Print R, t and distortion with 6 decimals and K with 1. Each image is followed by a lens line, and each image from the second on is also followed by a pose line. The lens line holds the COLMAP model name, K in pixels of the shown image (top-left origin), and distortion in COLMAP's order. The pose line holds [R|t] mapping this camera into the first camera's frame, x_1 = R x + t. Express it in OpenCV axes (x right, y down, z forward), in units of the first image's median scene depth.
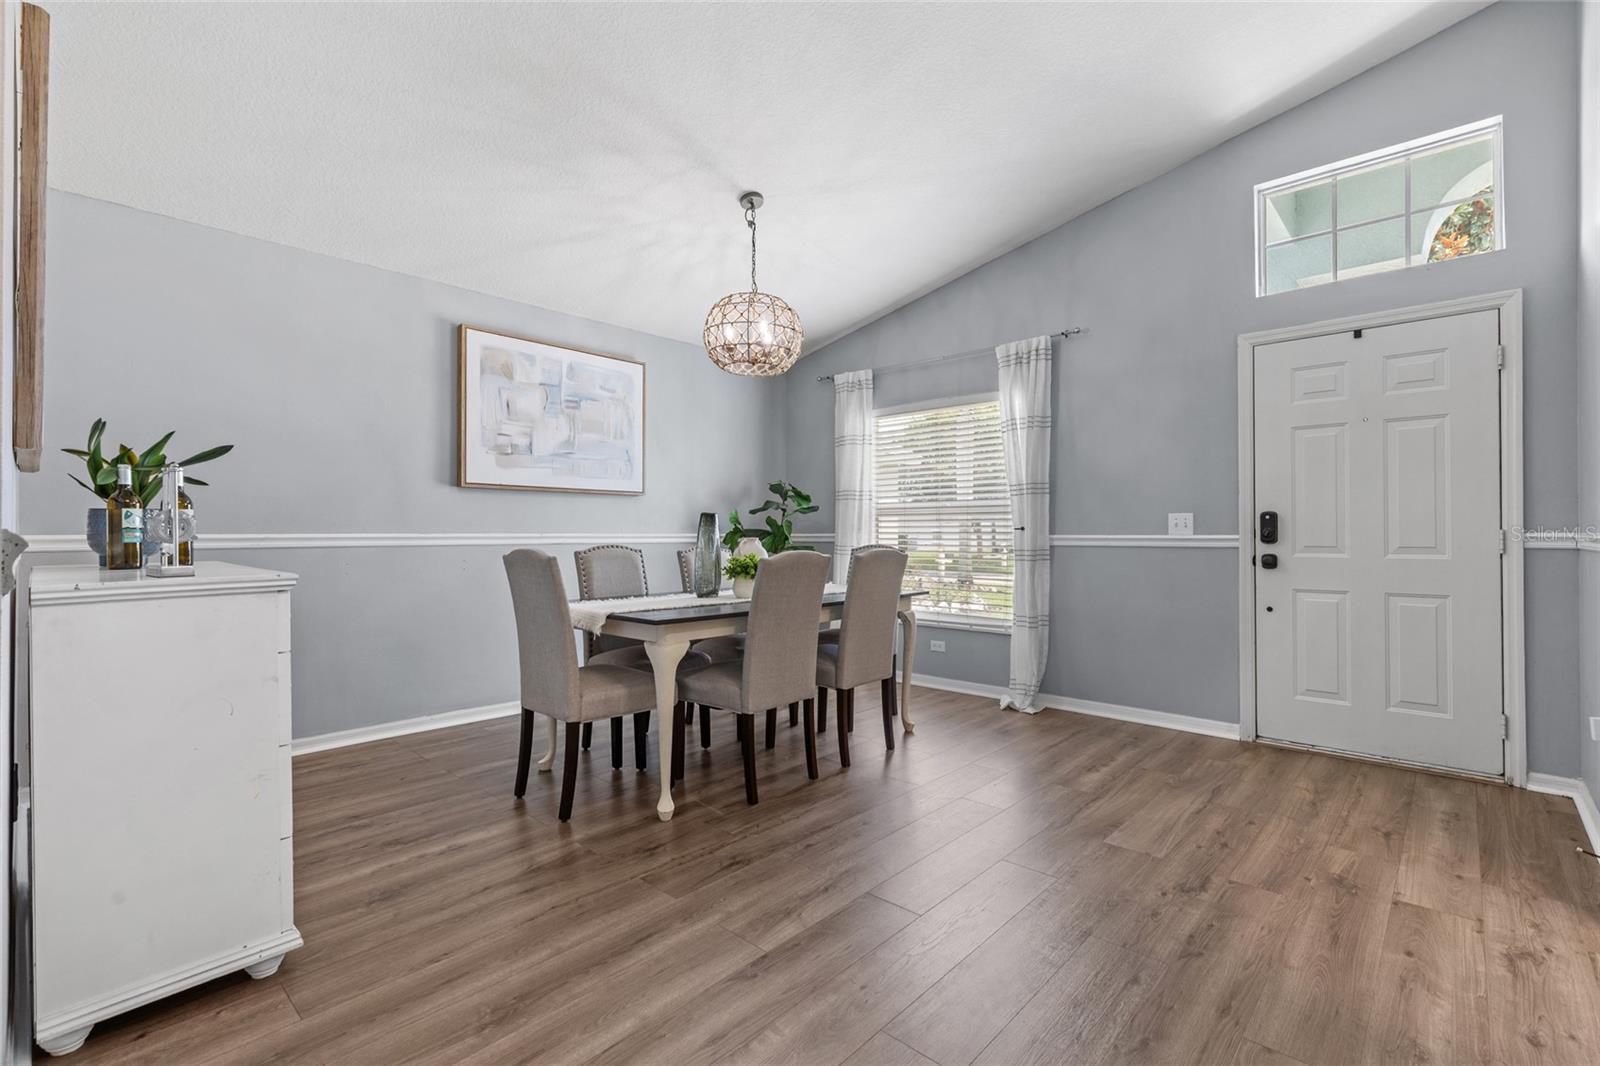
lens RADIAL K [[719.3, 0, 806.5], [0, 719.3, 523.1], [0, 0, 1]] dist [0.002260, 0.000603]
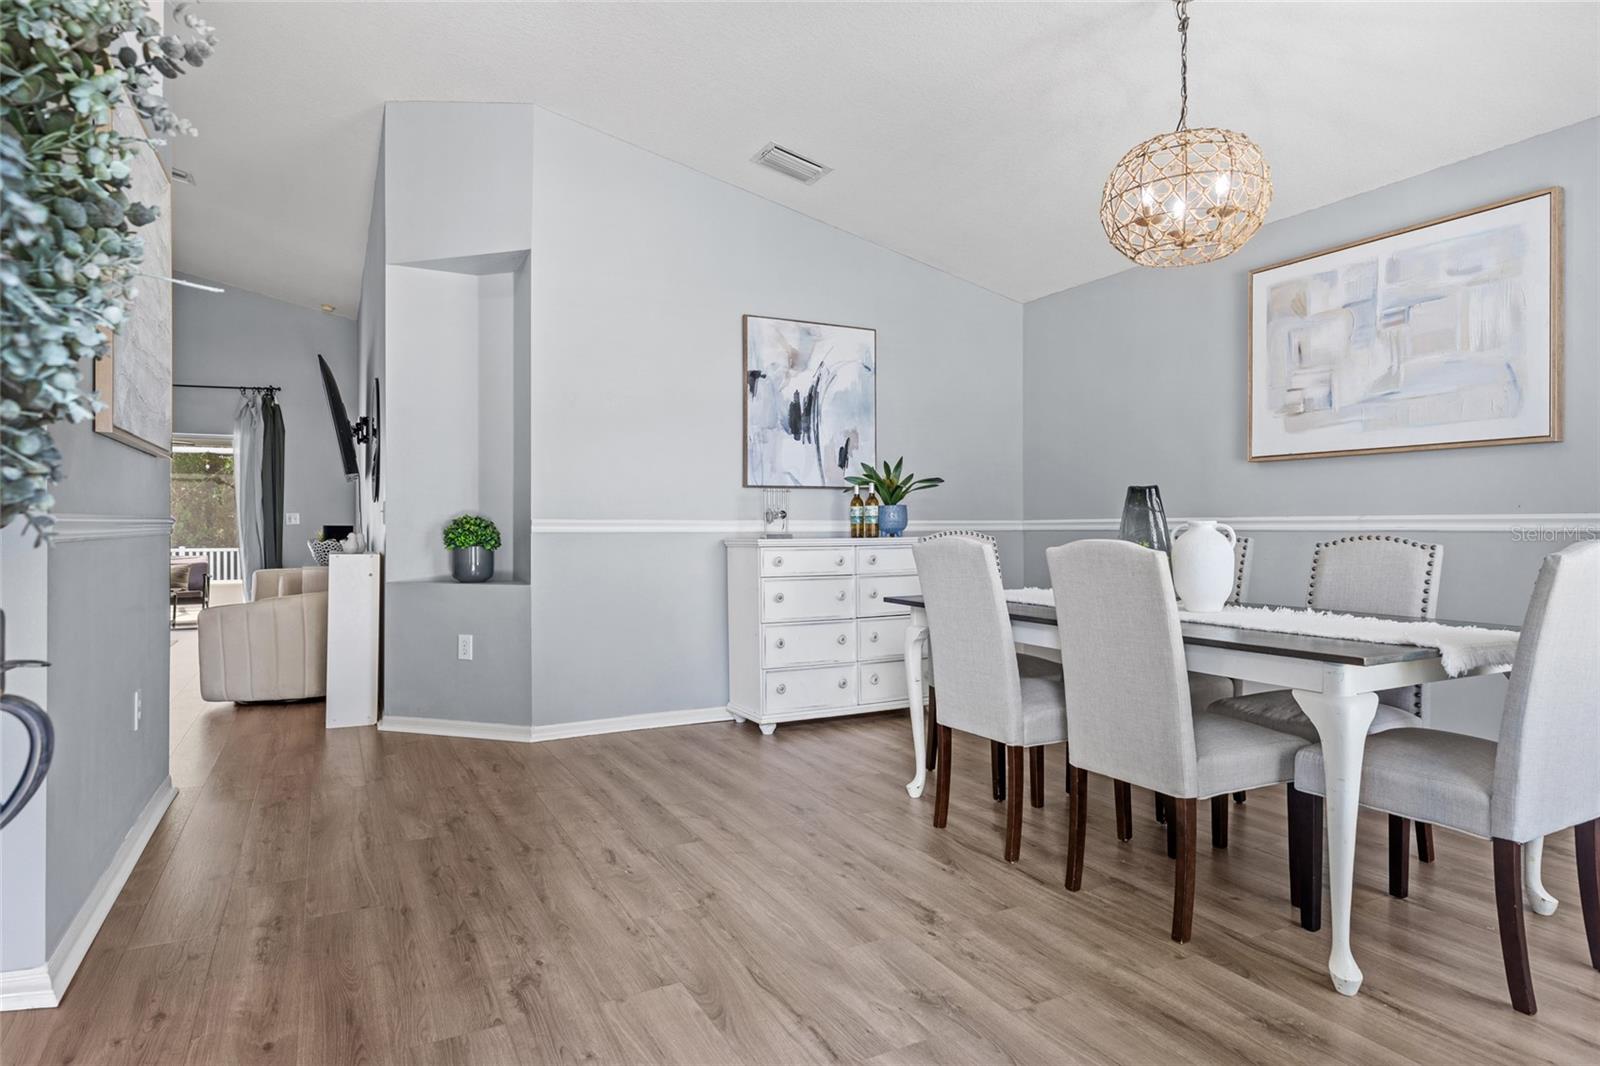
lens RADIAL K [[905.6, 0, 803.6], [0, 905.6, 518.9], [0, 0, 1]] dist [0.012176, -0.004311]
pose [[-0.340592, -0.003572, -0.940204, 0.688979], [0.019360, 0.999754, -0.010812, 0.017768], [0.940012, -0.021885, -0.340439, 0.832282]]
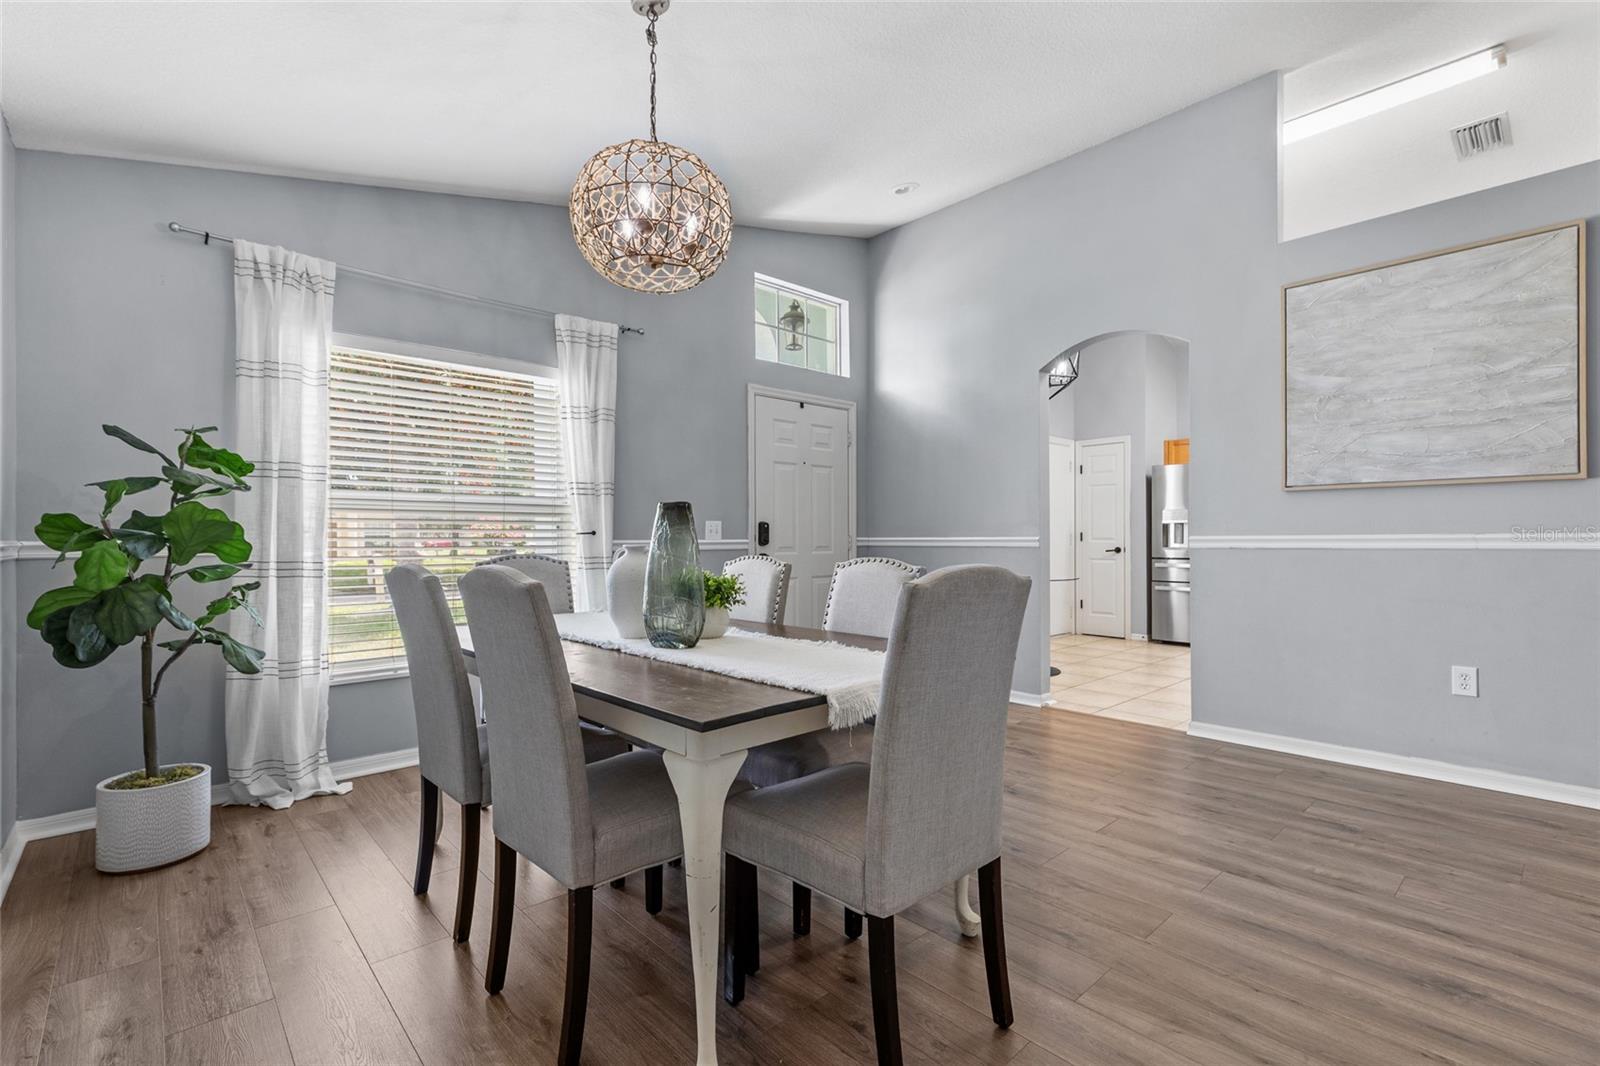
lens RADIAL K [[719.3, 0, 796.7], [0, 719.3, 538.0], [0, 0, 1]] dist [0.002260, 0.000603]
pose [[0.091036, 0.000479, 0.995847, -0.599936], [-0.014146, 0.999900, 0.000812, 0.010559], [-0.995747, -0.014161, 0.091034, 0.713612]]
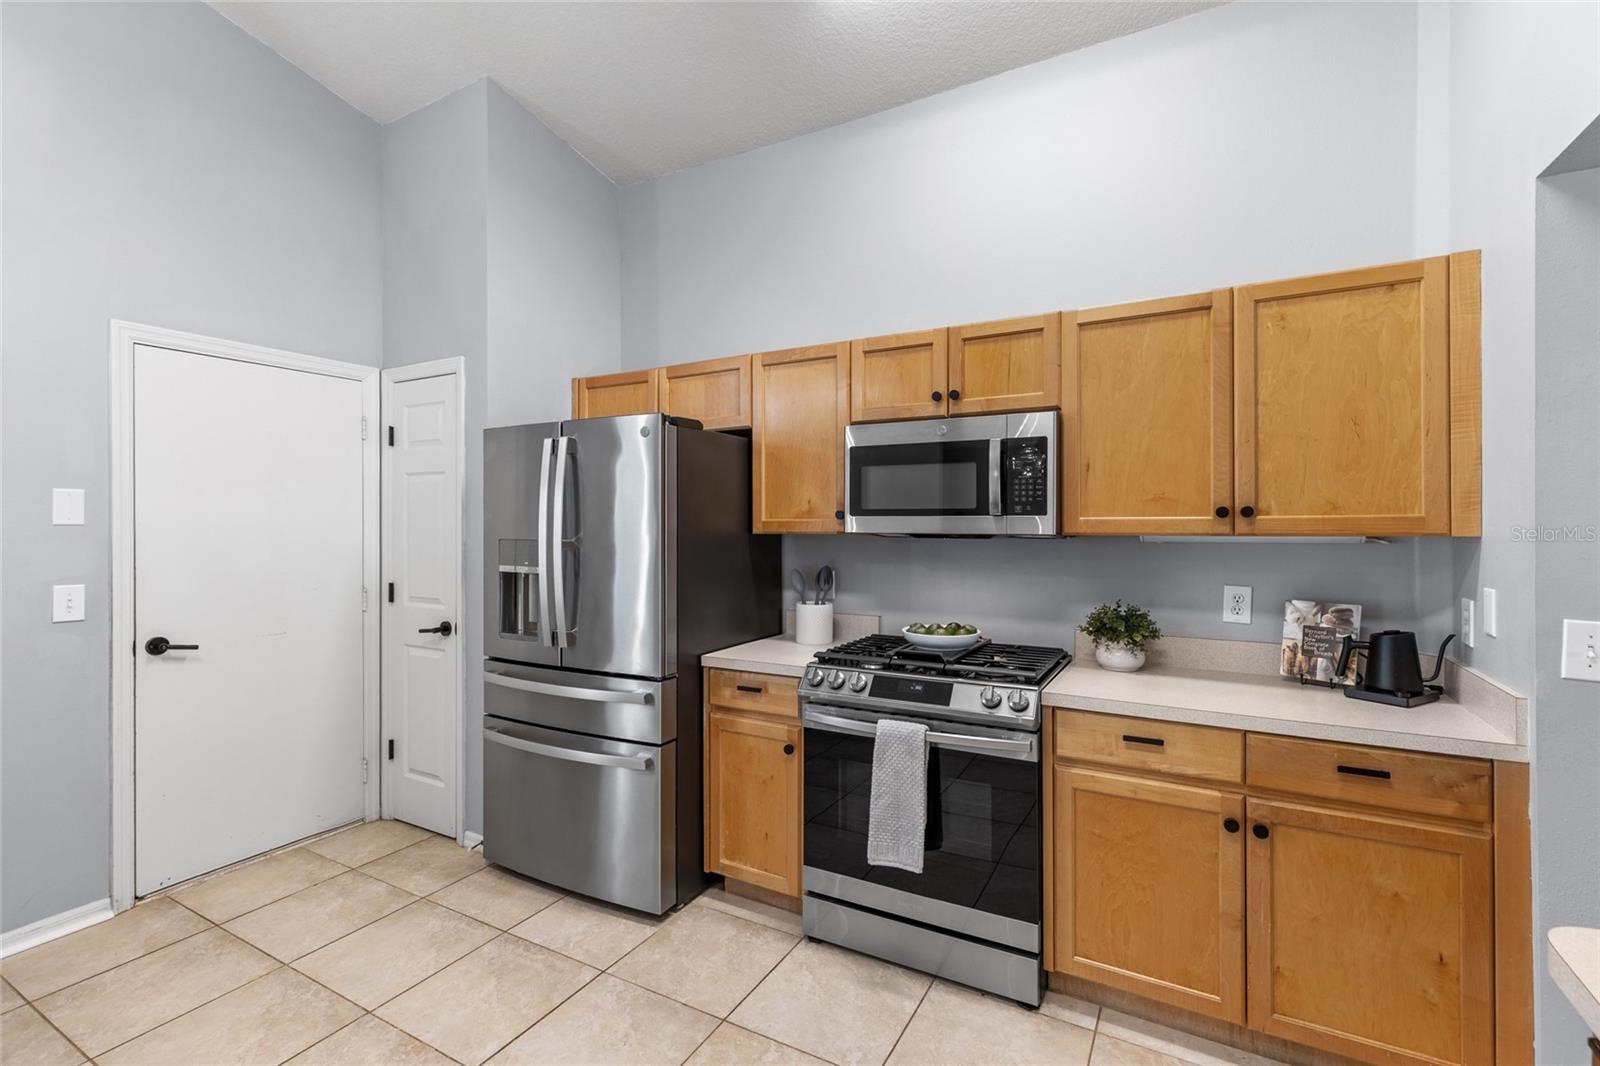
lens RADIAL K [[719.3, 0, 805.5], [0, 719.3, 523.2], [0, 0, 1]] dist [0.002260, 0.000603]
pose [[-0.235850, 0.000524, 0.971789, 0.432888], [-0.013818, 0.999897, -0.003893, -0.081541], [-0.971691, -0.014347, -0.235819, -0.103382]]
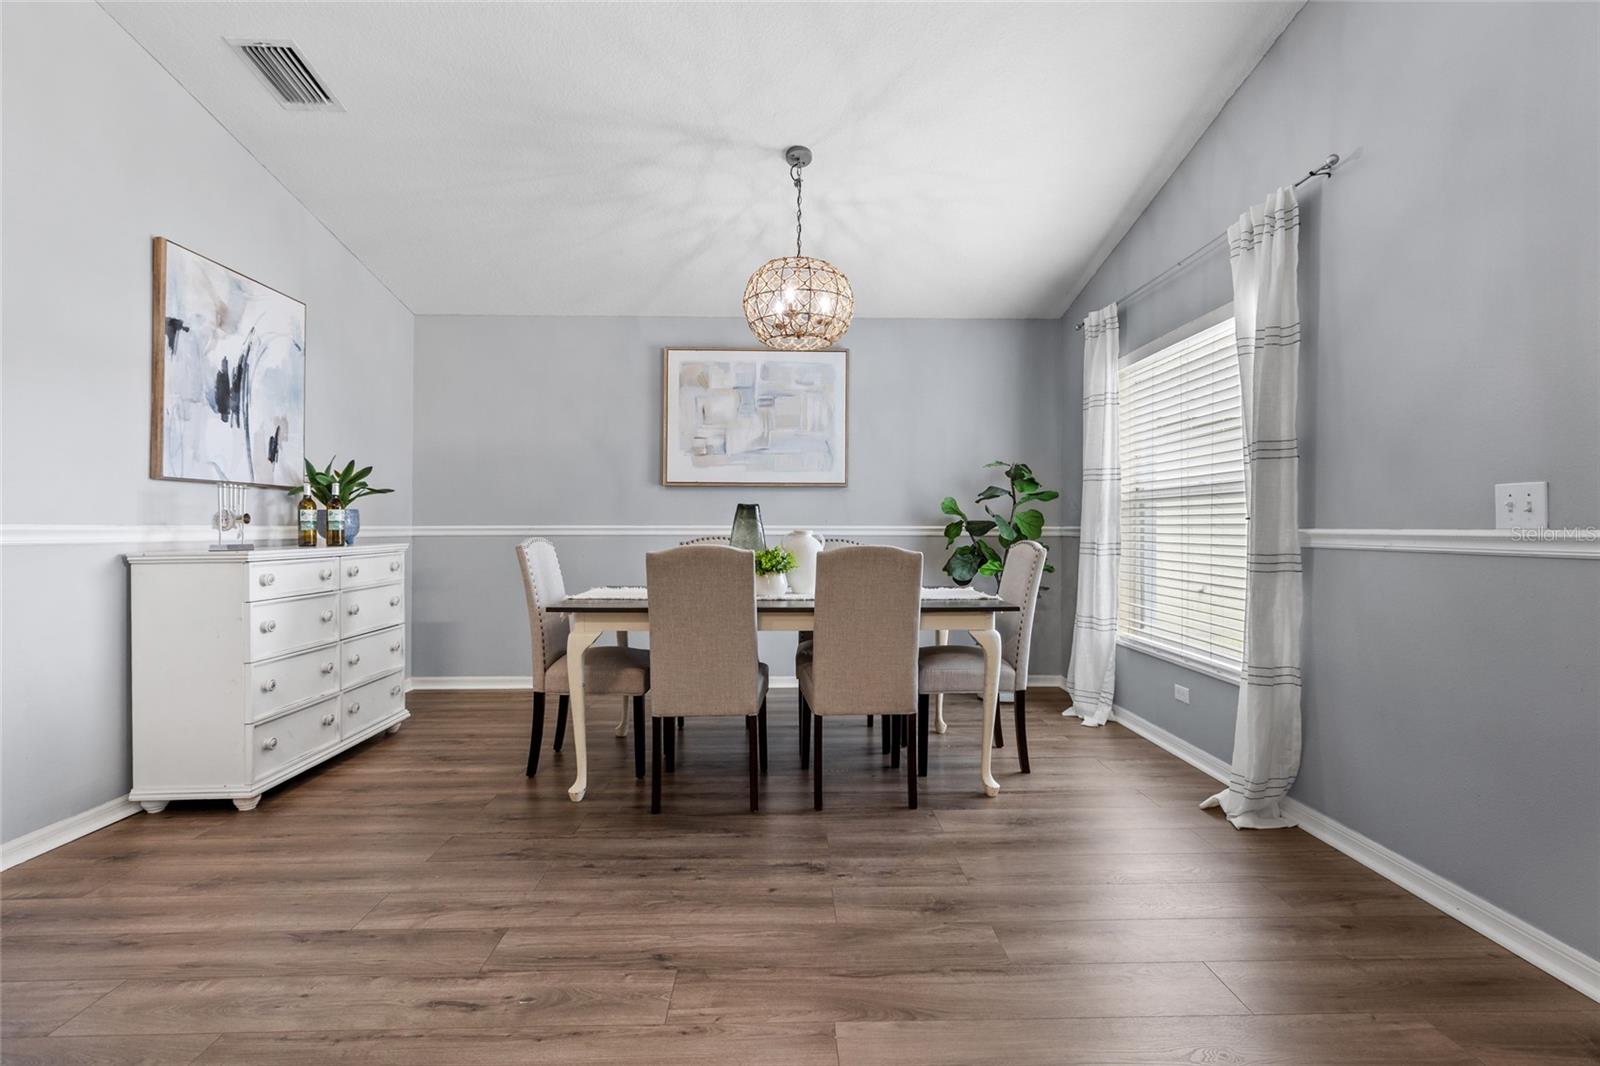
lens RADIAL K [[719.3, 0, 800.5], [0, 719.3, 518.9], [0, 0, 1]] dist [0.002260, 0.000603]
pose [[0.696018, -0.004839, -0.718008, 0.500587], [0.009229, 0.999955, 0.002207, 0.003311], [0.717965, -0.008162, 0.696031, 0.326539]]
